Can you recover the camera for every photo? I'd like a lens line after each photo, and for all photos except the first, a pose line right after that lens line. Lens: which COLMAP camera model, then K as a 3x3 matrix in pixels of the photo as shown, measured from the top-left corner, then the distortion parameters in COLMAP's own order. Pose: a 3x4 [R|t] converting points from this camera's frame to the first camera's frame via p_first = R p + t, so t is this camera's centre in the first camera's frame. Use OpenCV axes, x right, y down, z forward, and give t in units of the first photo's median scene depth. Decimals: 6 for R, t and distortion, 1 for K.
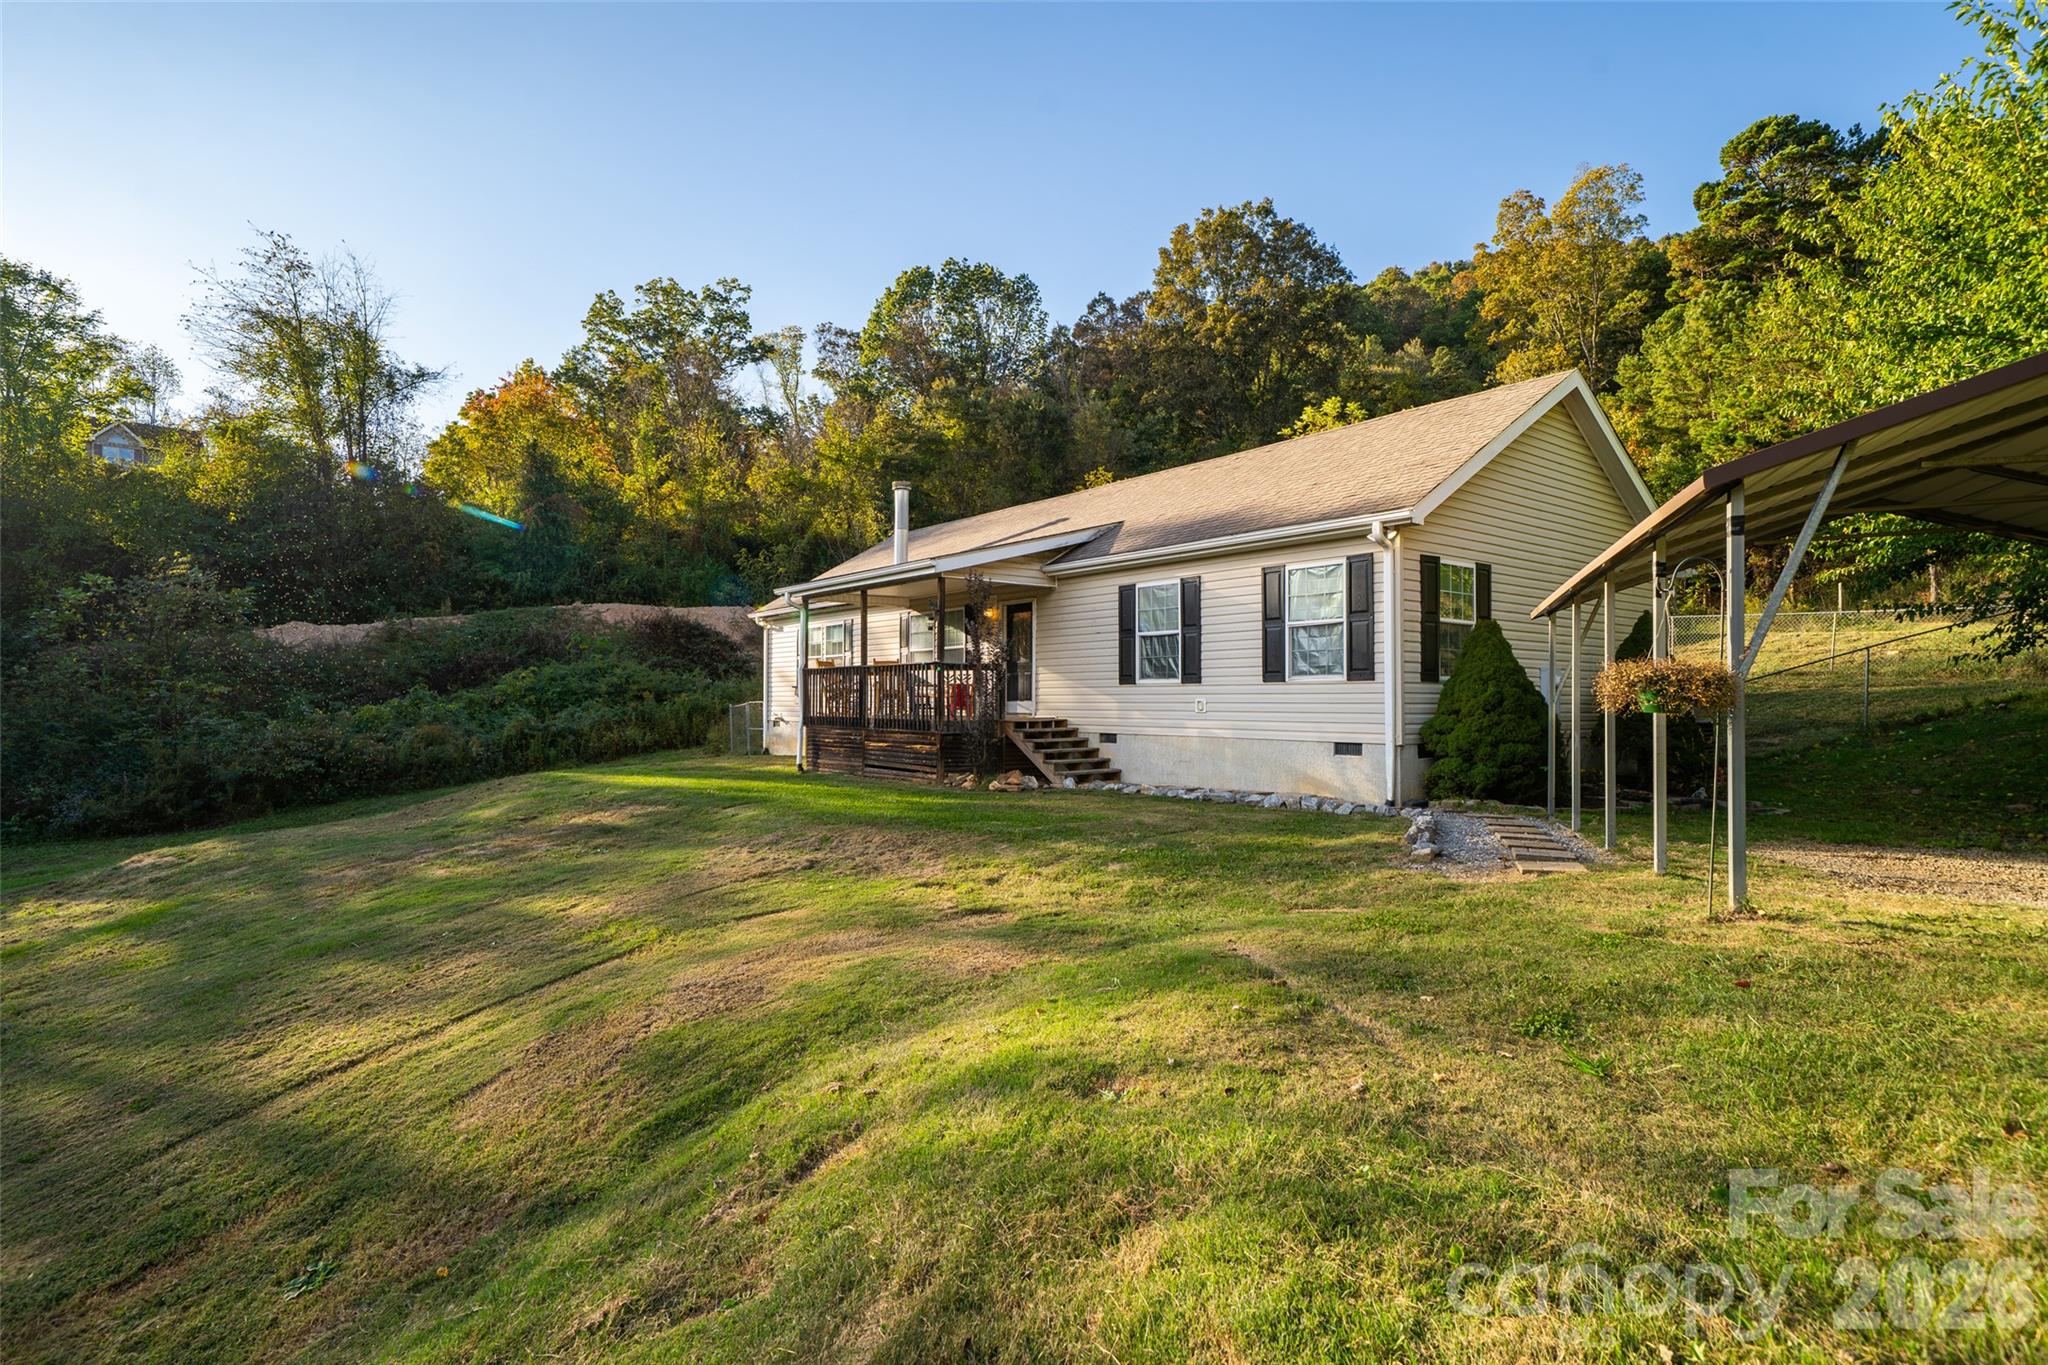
lens RADIAL K [[990.3, 0, 1017.6], [0, 990.3, 694.0], [0, 0, 1]] dist [0.003048, 0.001165]
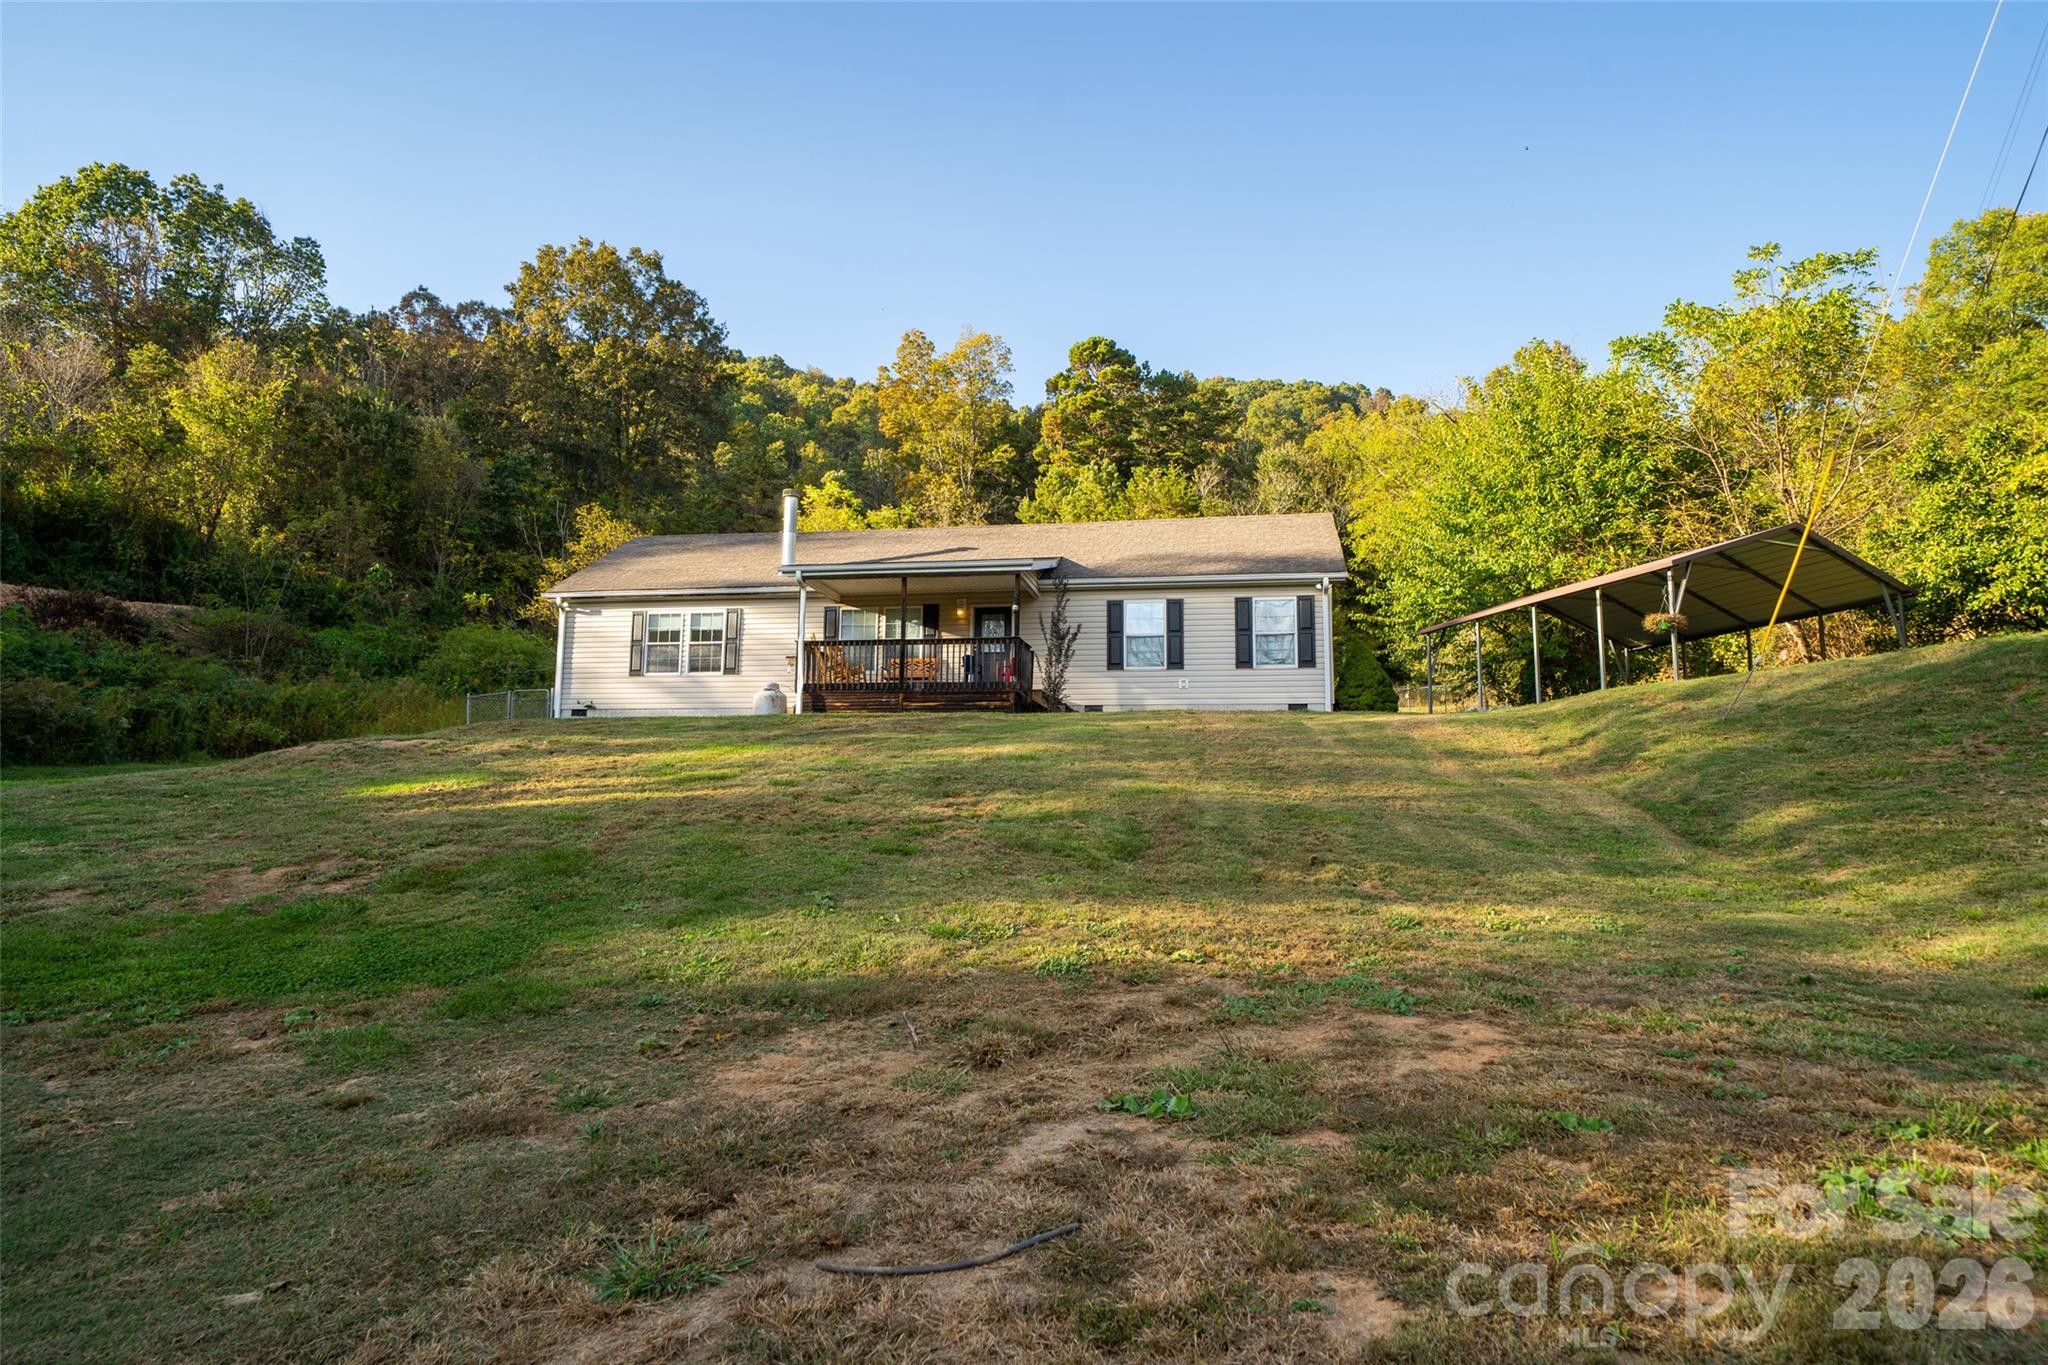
lens RADIAL K [[1190.0, 0, 1021.2], [0, 1190.0, 698.0], [0, 0, 1]] dist [0.005945, 0.003711]
pose [[0.759096, 0.090351, 0.644678, -0.240595], [-0.019578, 0.993042, -0.116122, 0.051028], [-0.650684, 0.075526, 0.755583, -0.042366]]
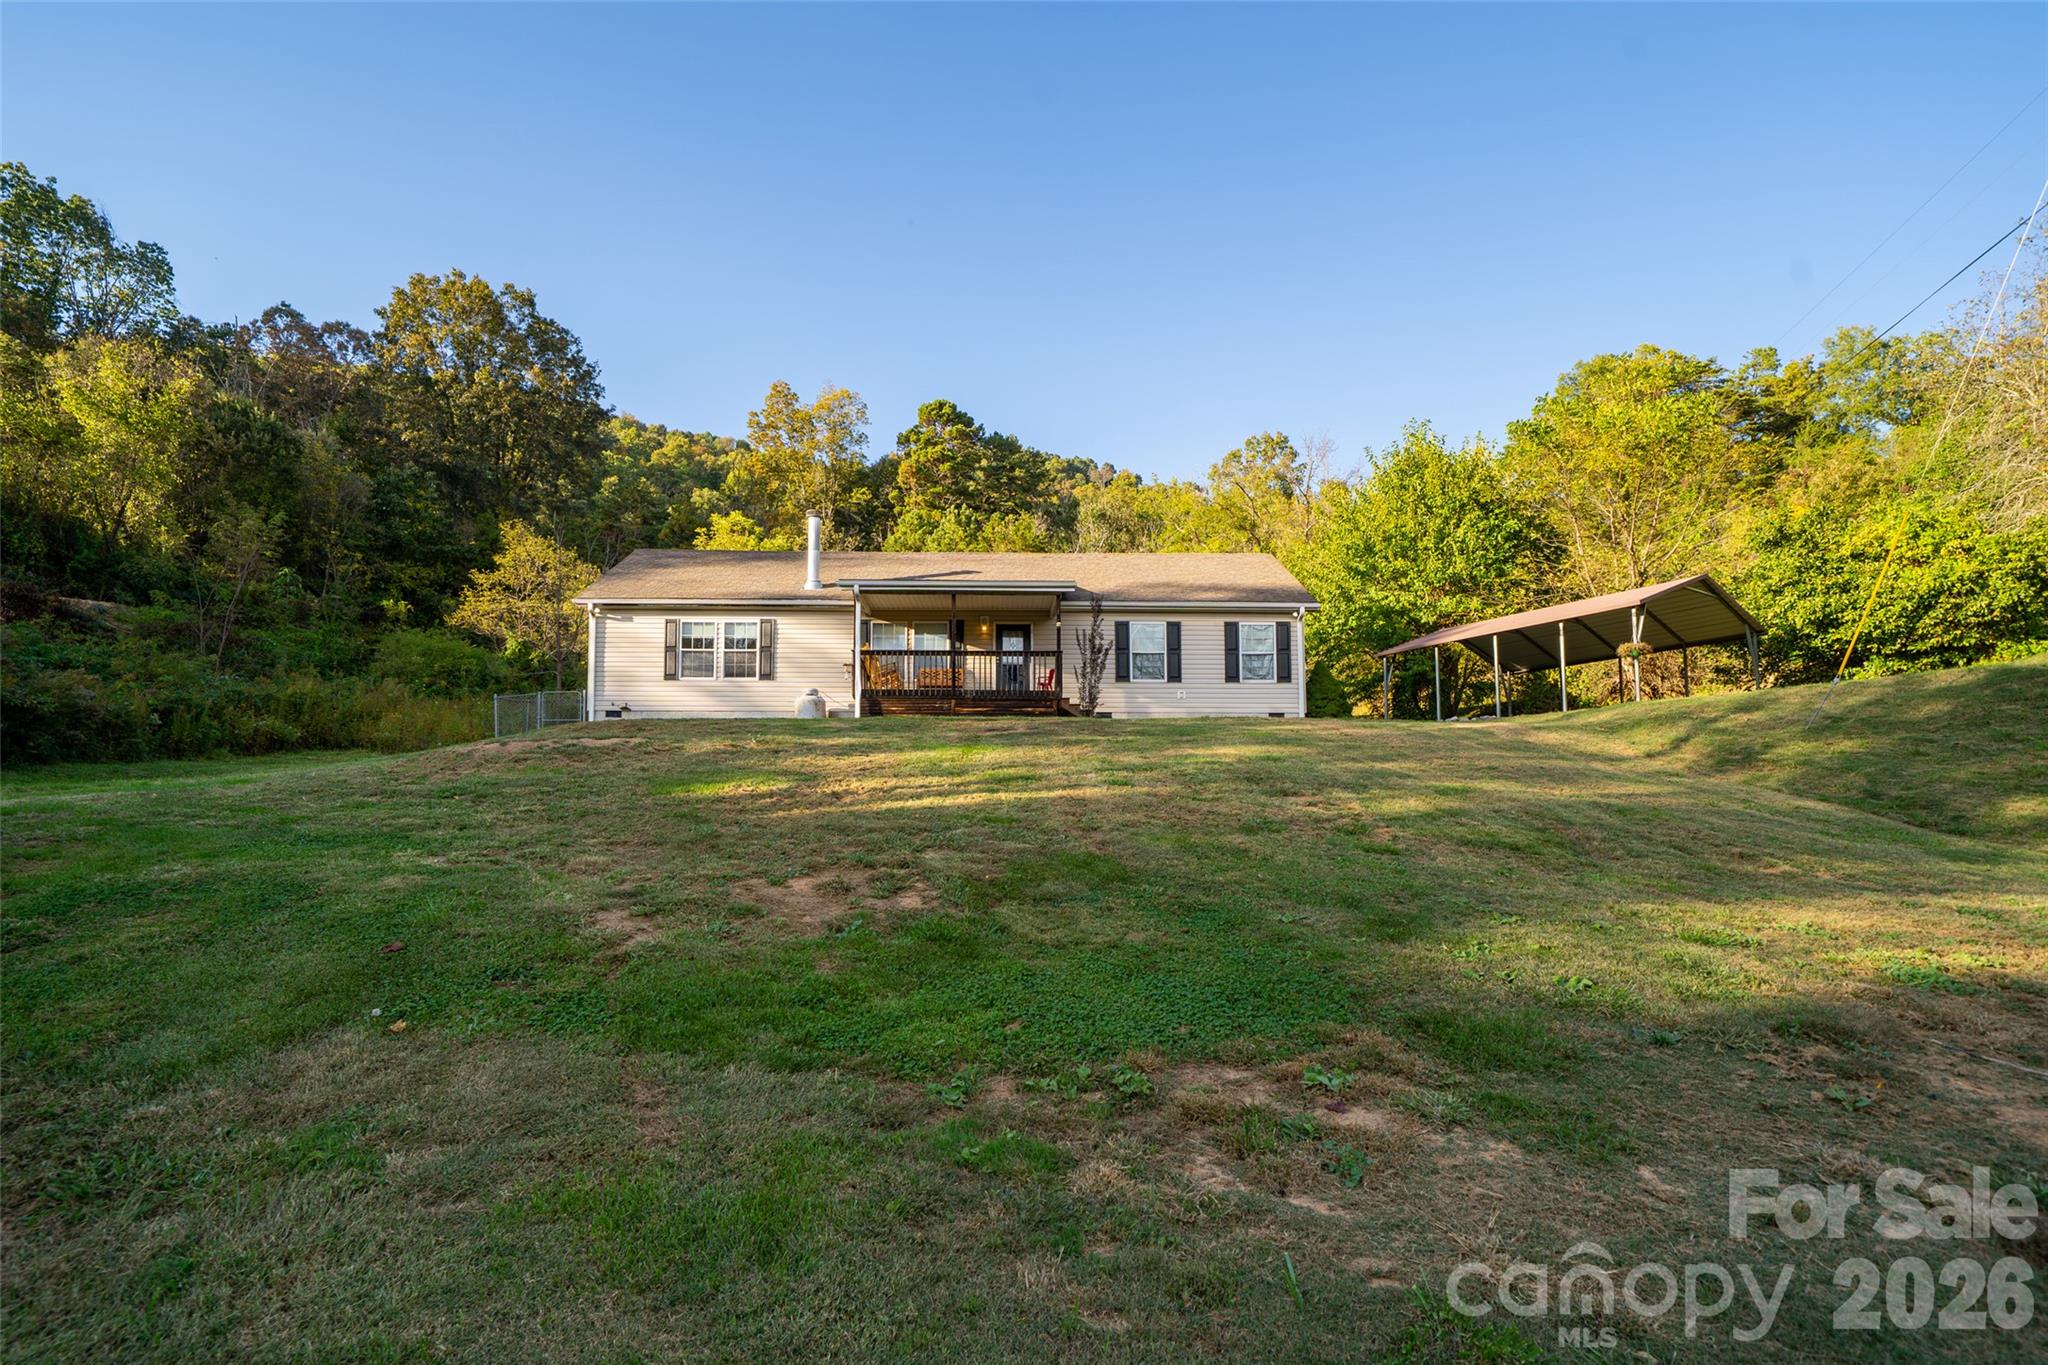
lens RADIAL K [[976.0, 0, 1017.9], [0, 976.0, 762.9], [0, 0, 1]] dist [-0.000215, 0.001601]
pose [[0.613411, 0.054621, 0.787873, -0.279659], [-0.007404, 0.997959, -0.063421, 0.050513], [-0.789729, 0.033070, 0.612564, 0.034812]]
